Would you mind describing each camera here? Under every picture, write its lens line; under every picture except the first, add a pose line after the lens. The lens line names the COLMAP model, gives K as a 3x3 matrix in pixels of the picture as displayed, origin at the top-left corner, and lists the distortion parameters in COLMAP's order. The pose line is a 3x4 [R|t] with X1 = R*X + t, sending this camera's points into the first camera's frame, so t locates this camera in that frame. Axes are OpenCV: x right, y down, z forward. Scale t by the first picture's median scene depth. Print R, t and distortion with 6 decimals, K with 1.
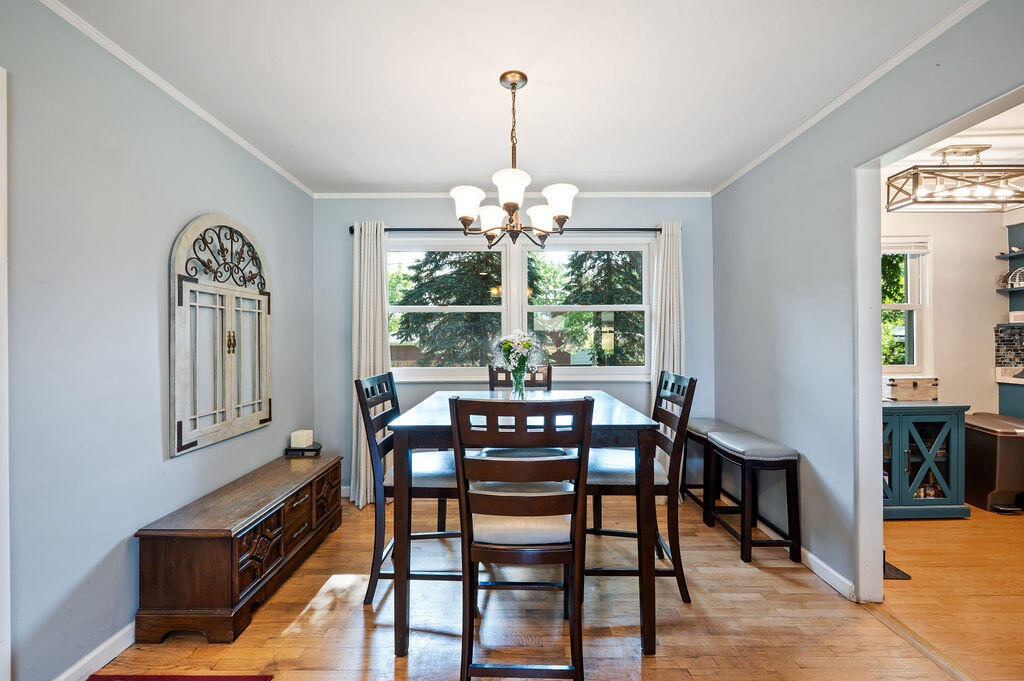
lens RADIAL K [[411.9, 0, 507.2], [0, 411.9, 339.3], [0, 0, 1]] dist [0.001984, 0.000886]
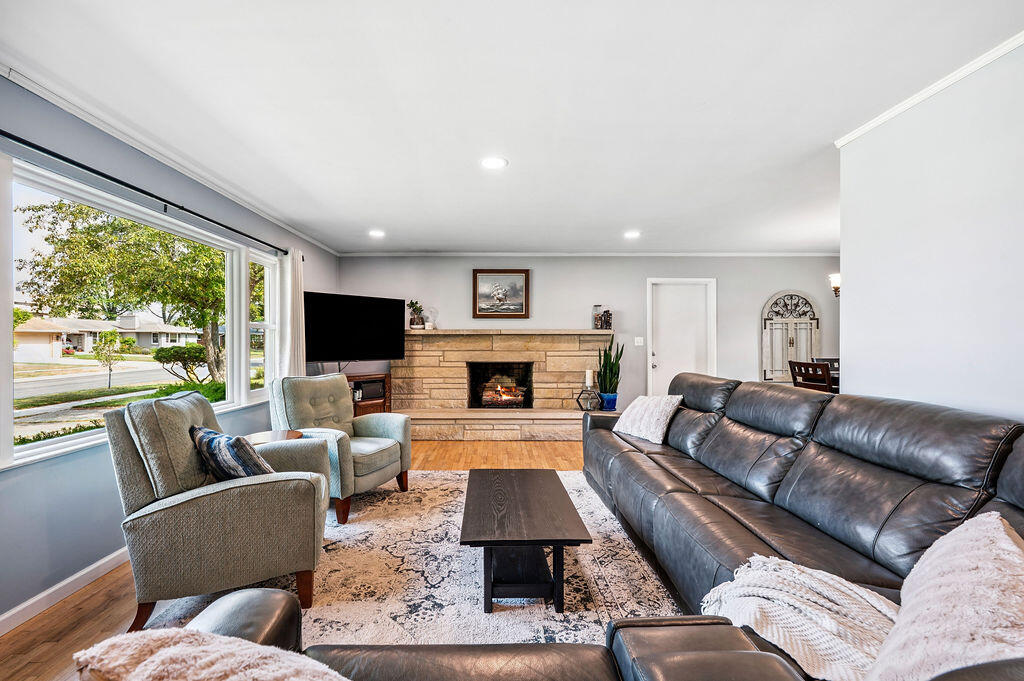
lens RADIAL K [[411.9, 0, 505.9], [0, 411.9, 341.3], [0, 0, 1]] dist [0.001984, 0.000886]
pose [[0.034043, 0.002304, -0.999418, 1.545086], [0.005971, 0.999979, 0.002508, -0.012386], [0.999403, -0.006052, 0.034029, -0.686320]]
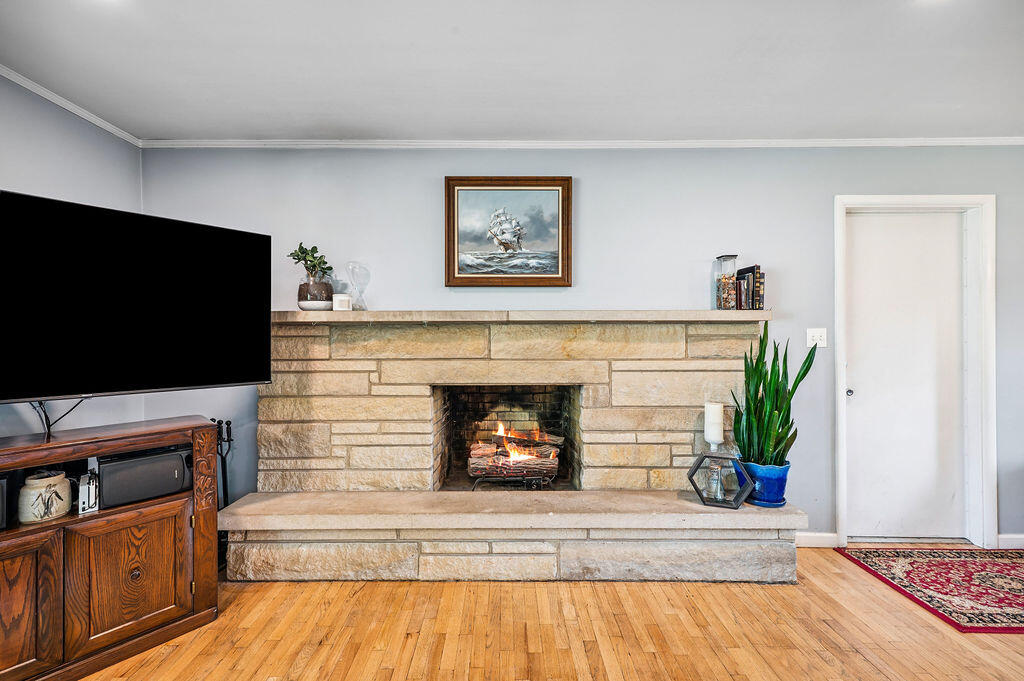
lens RADIAL K [[411.9, 0, 502.2], [0, 411.9, 337.3], [0, 0, 1]] dist [0.001984, 0.000886]
pose [[0.004558, 0.002676, -0.999986, 0.351634], [0.008850, 0.999957, 0.002716, -0.011357], [0.999950, -0.008863, 0.004534, -0.658499]]
